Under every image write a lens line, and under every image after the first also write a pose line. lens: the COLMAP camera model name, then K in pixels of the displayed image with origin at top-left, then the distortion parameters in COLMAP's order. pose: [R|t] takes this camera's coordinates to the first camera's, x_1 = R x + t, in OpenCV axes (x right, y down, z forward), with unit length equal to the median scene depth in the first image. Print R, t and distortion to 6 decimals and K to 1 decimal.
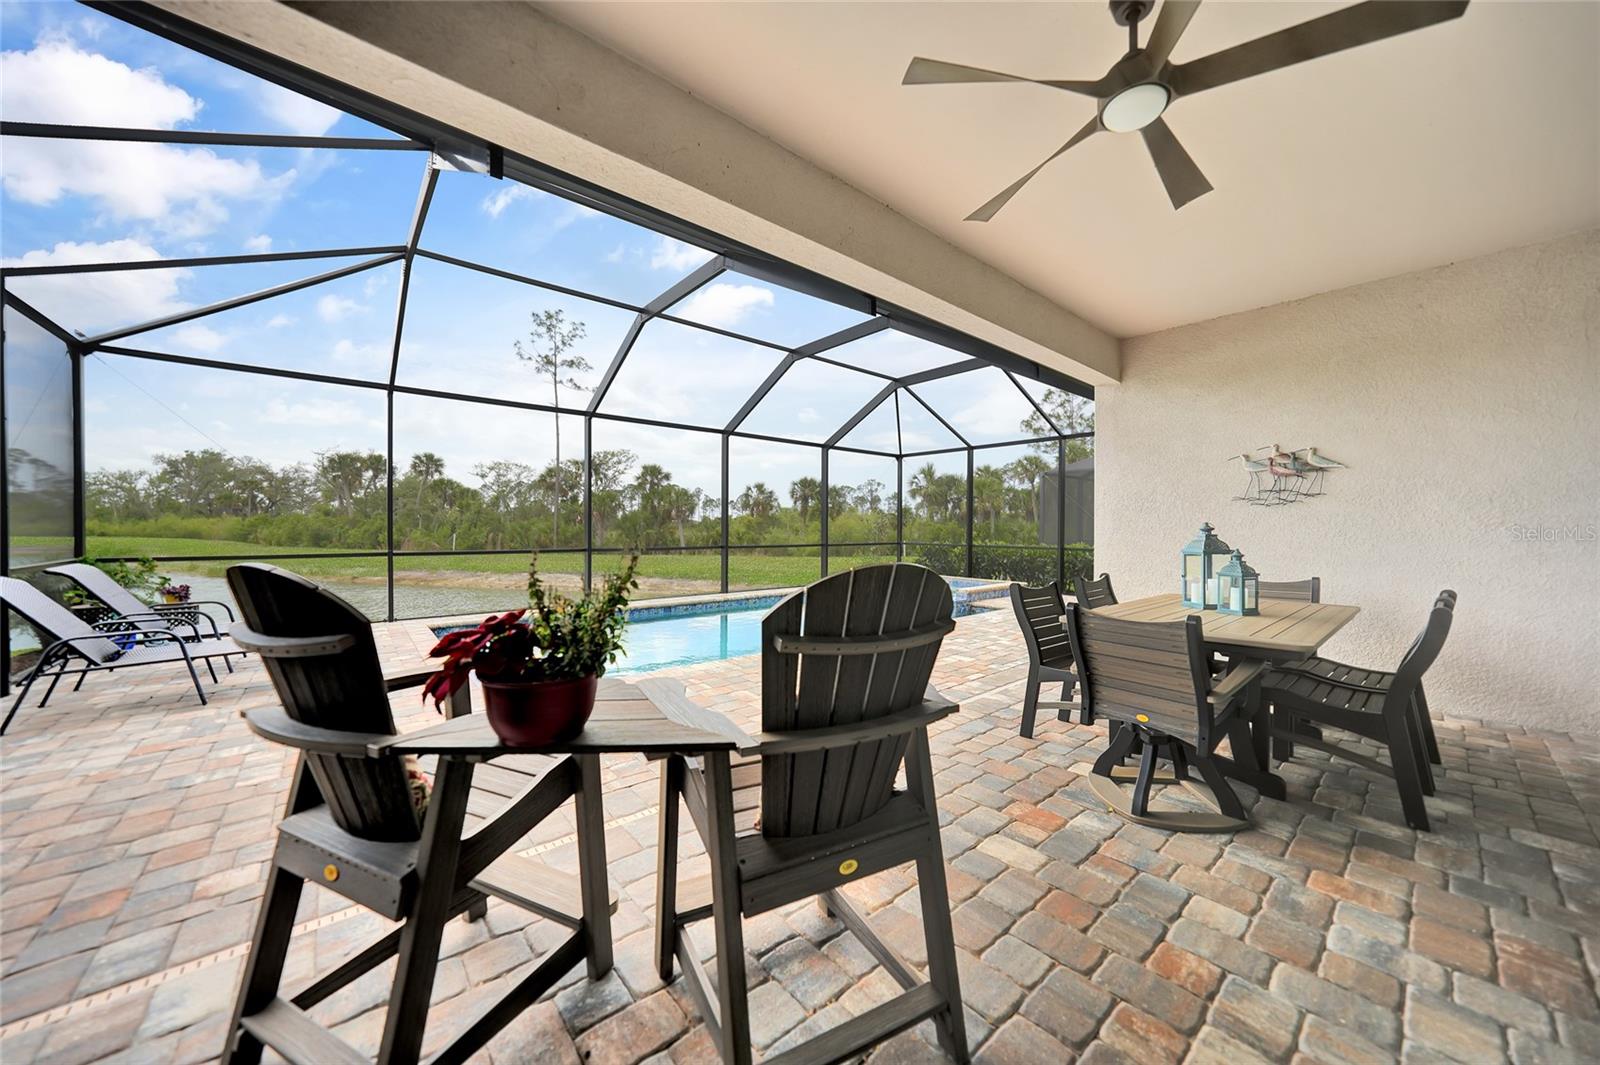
lens RADIAL K [[557.1, 0, 813.0], [0, 557.1, 535.5], [0, 0, 1]] dist [-0.028049, 0.005575]
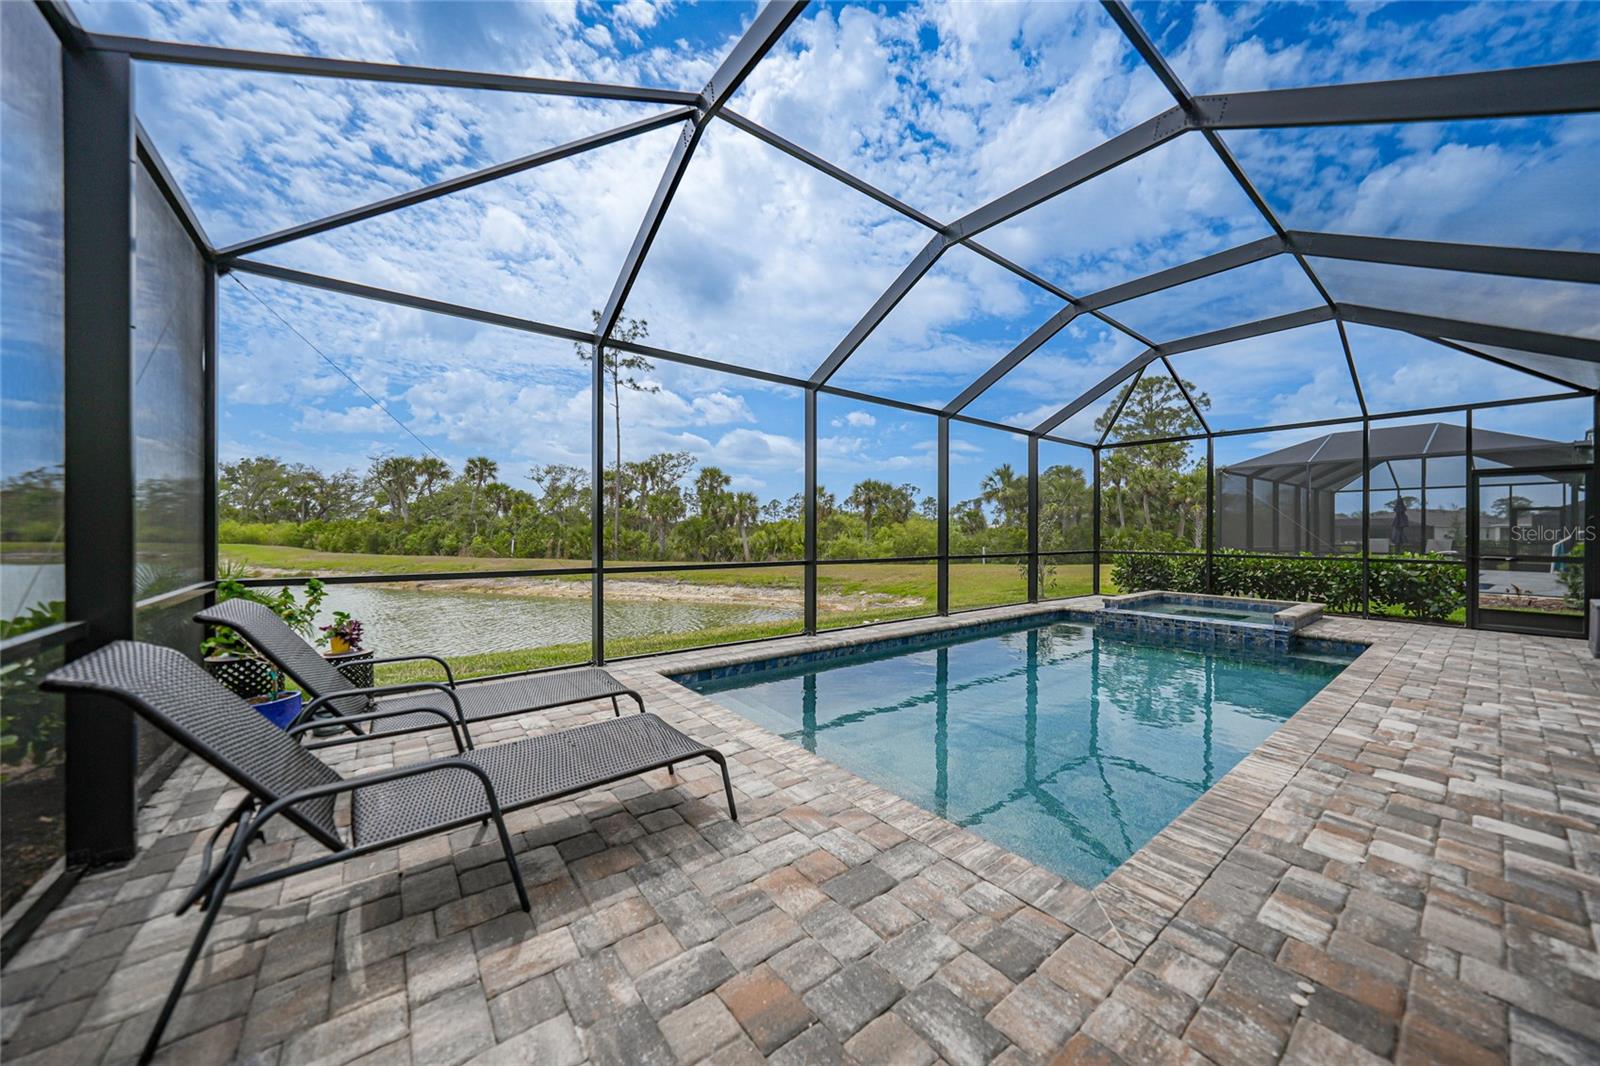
lens RADIAL K [[557.1, 0, 804.6], [0, 557.1, 531.9], [0, 0, 1]] dist [-0.028049, 0.005575]
pose [[0.998735, -0.000260, -0.050289, -0.075724], [-0.000566, 0.999865, -0.016410, -0.000606], [0.050287, 0.016418, 0.998600, 0.047276]]
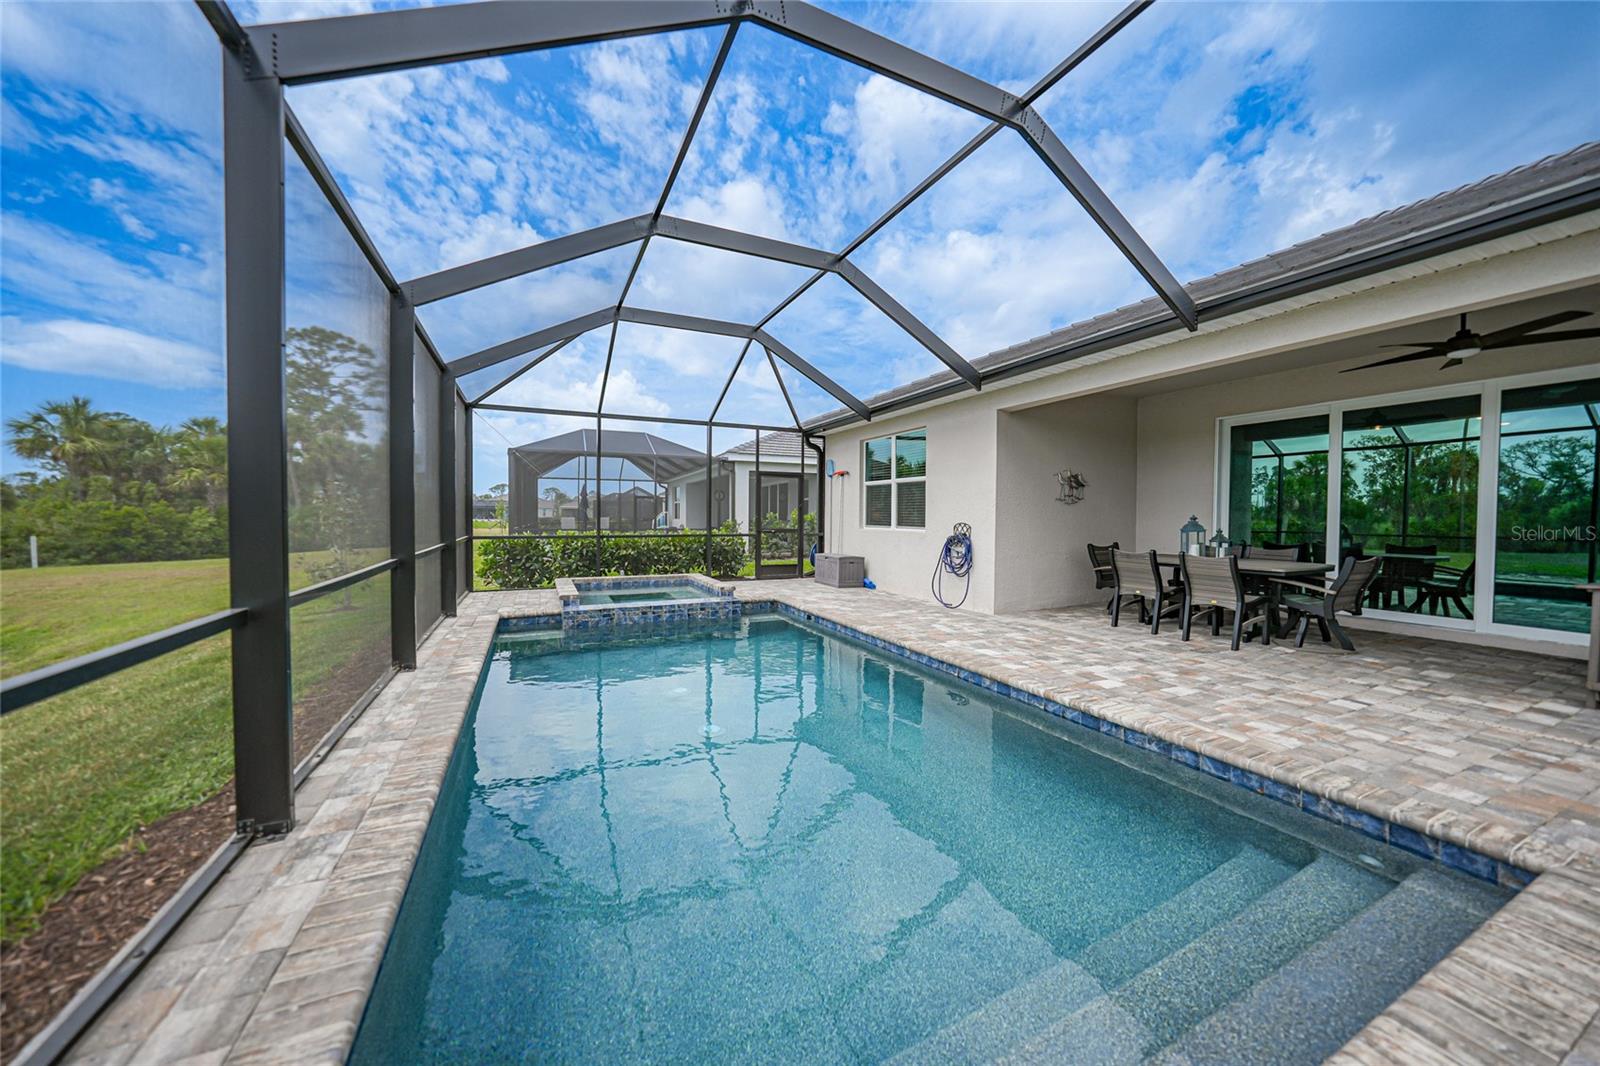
lens RADIAL K [[557.1, 0, 811.0], [0, 557.1, 536.8], [0, 0, 1]] dist [-0.028049, 0.005575]
pose [[0.262219, -0.041311, 0.964124, -0.112775], [0.013015, 0.999144, 0.039272, -0.002155], [-0.964921, 0.002250, 0.262532, 0.140787]]
